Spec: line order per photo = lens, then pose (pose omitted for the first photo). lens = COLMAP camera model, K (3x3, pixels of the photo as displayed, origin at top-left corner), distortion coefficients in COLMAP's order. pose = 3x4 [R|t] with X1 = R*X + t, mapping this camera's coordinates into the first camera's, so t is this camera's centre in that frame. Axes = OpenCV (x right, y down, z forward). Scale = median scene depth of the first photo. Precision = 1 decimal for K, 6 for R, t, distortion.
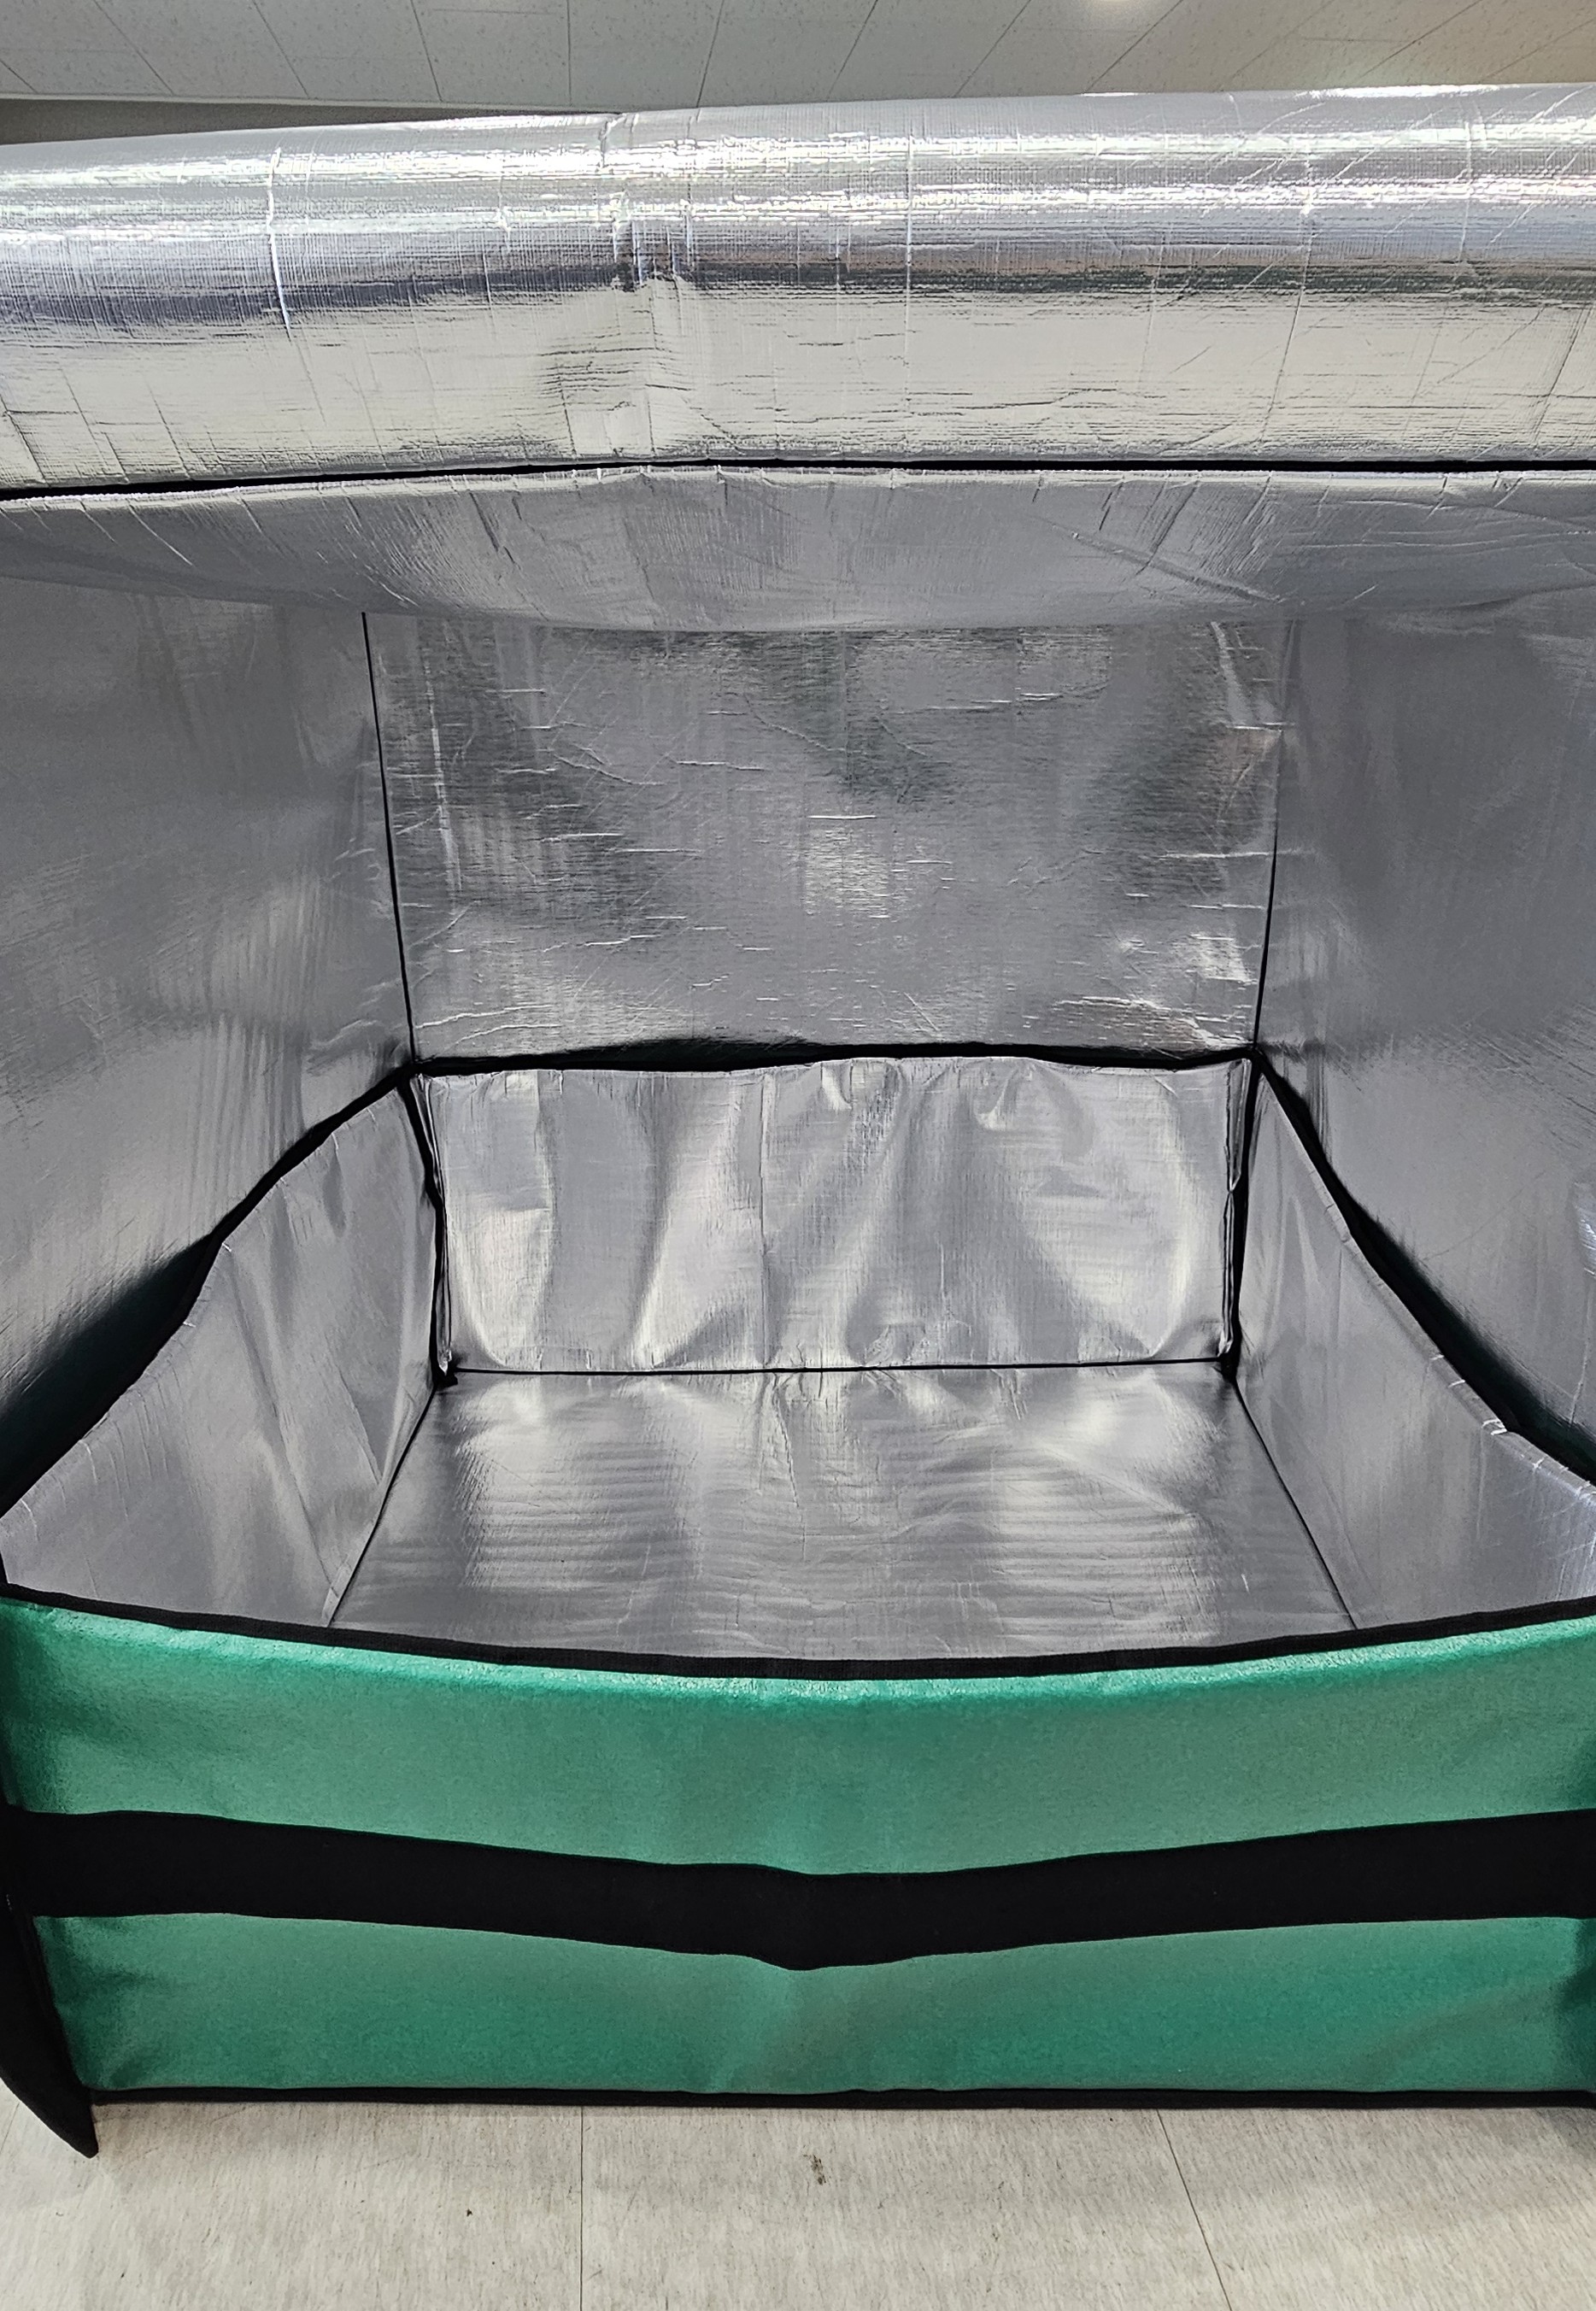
lens RADIAL K [[1383.0, 0, 796.5], [0, 1383.0, 1117.9], [0, 0, 1]] dist [-0.002105, 0.000355]
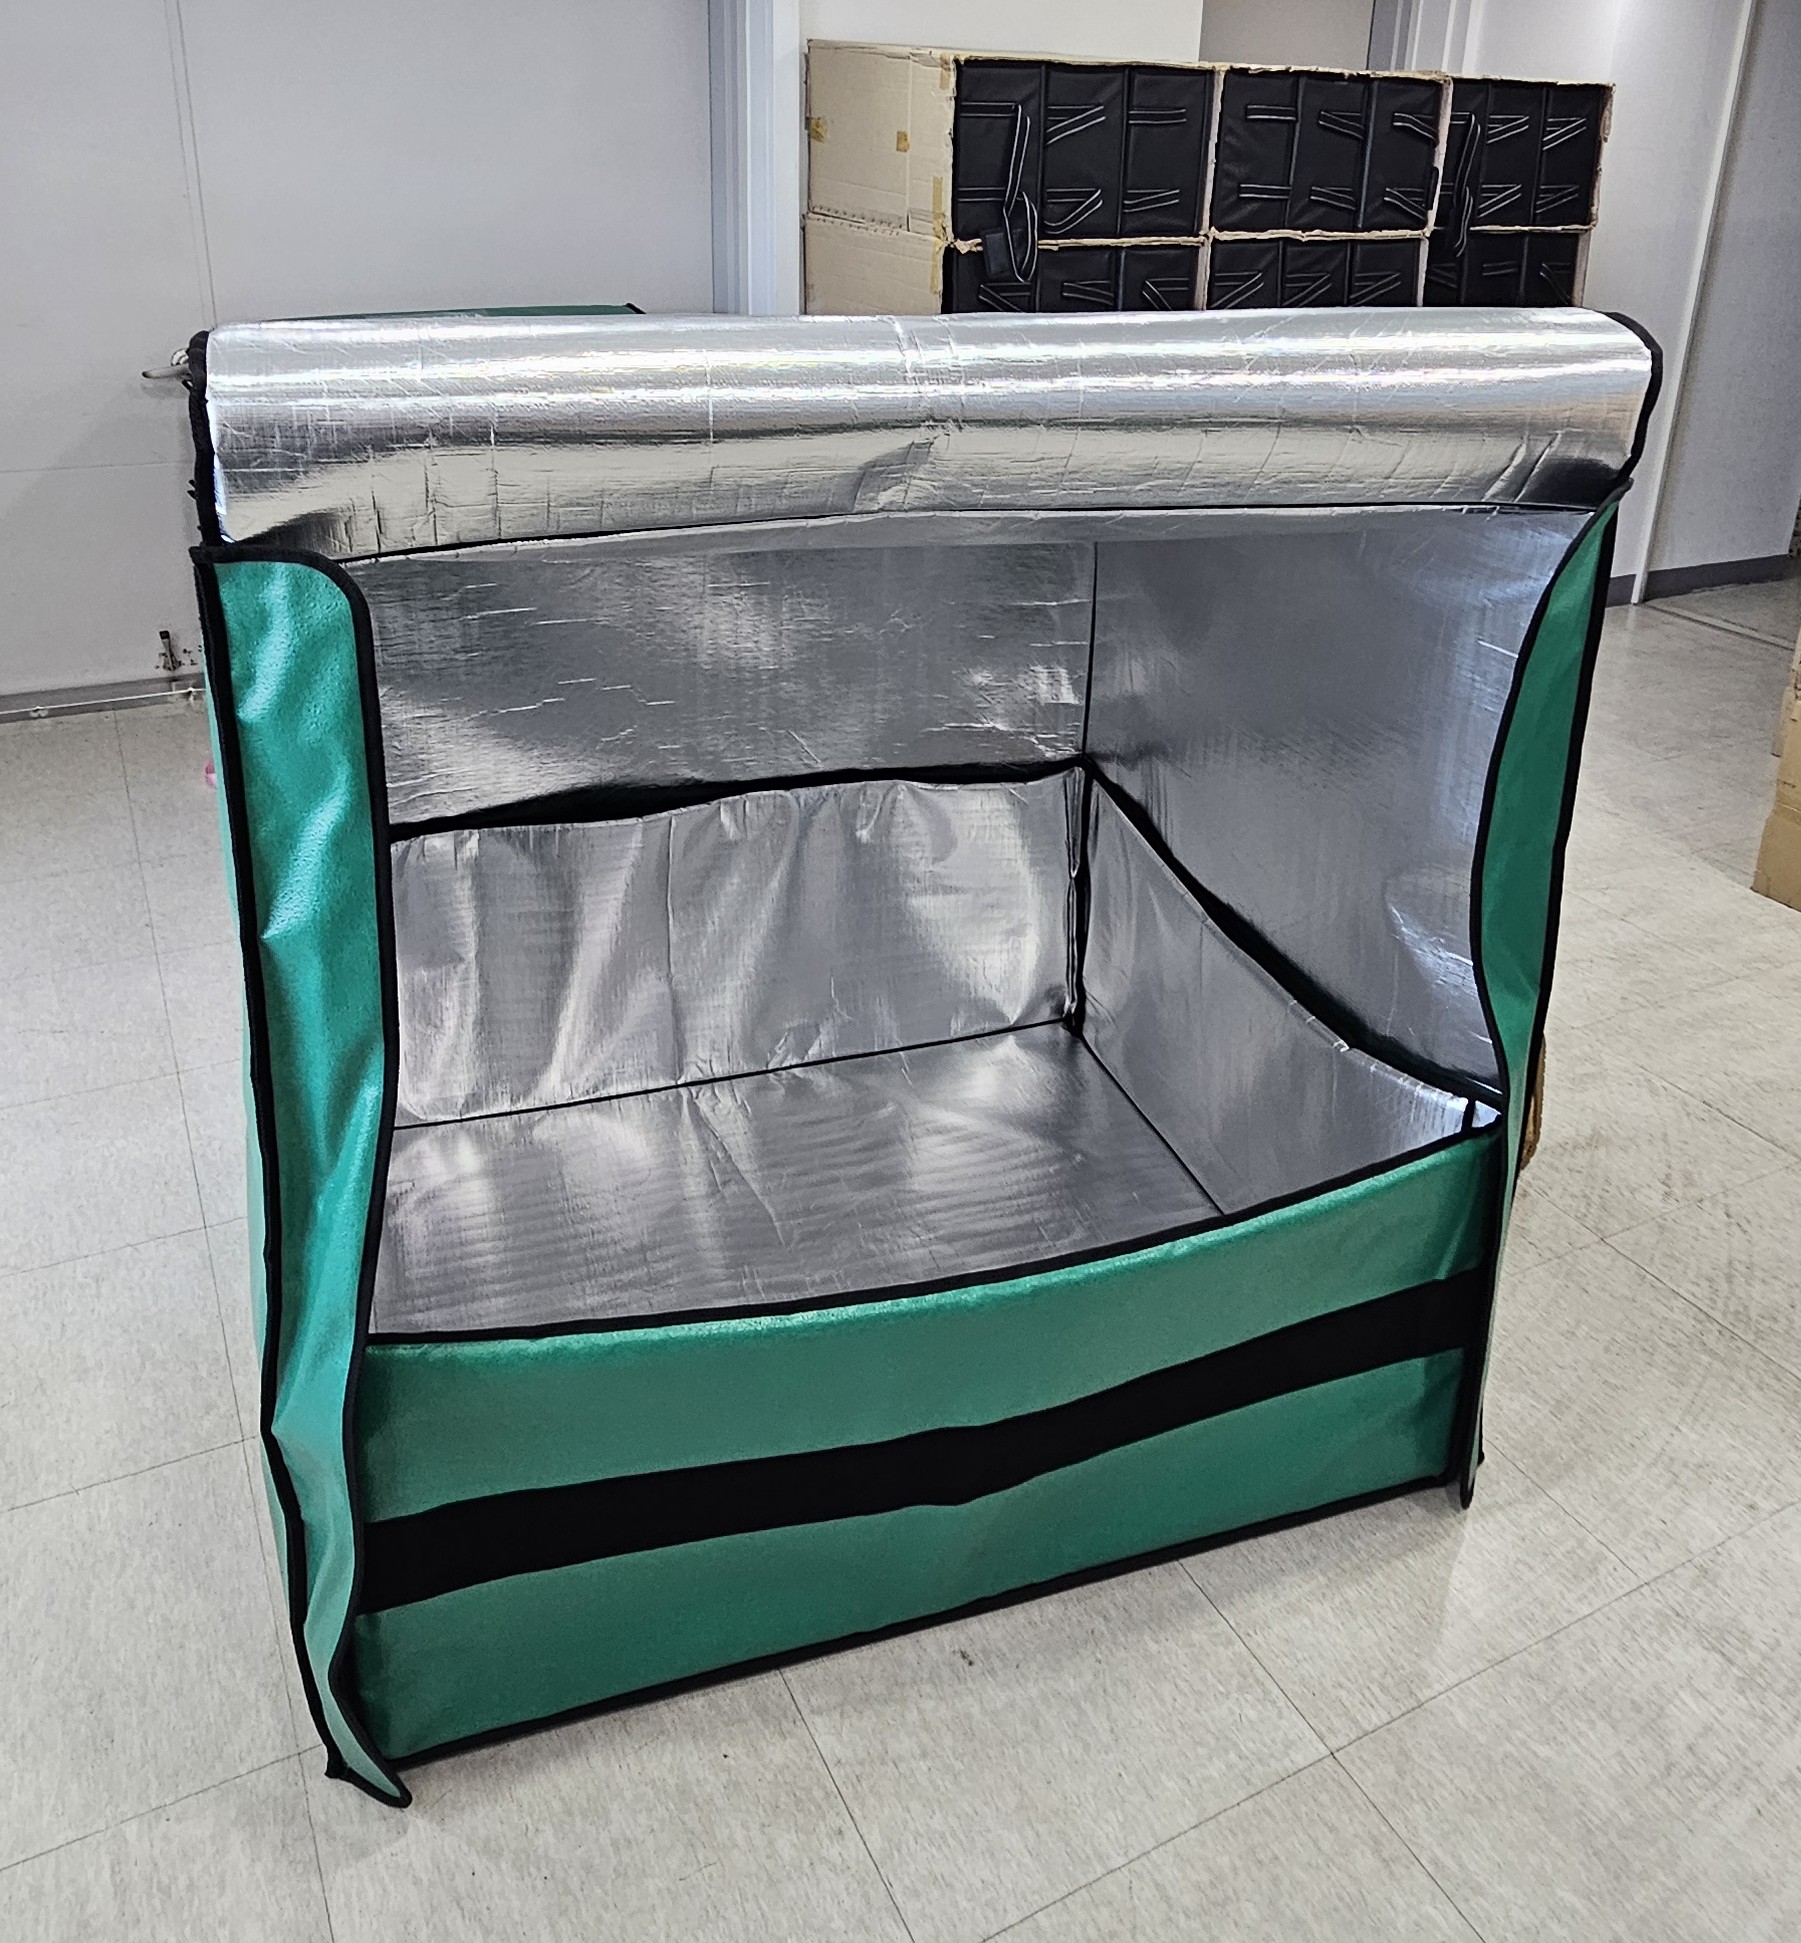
lens RADIAL K [[1633.9, 0, 901.2], [0, 1633.9, 769.6], [0, 0, 1]] dist [-0.003275, 0.000156]
pose [[0.941362, -0.085752, 0.326320, -0.285180], [0.082315, 0.996309, 0.024352, -0.089144], [-0.327204, 0.003937, 0.944946, -0.289007]]
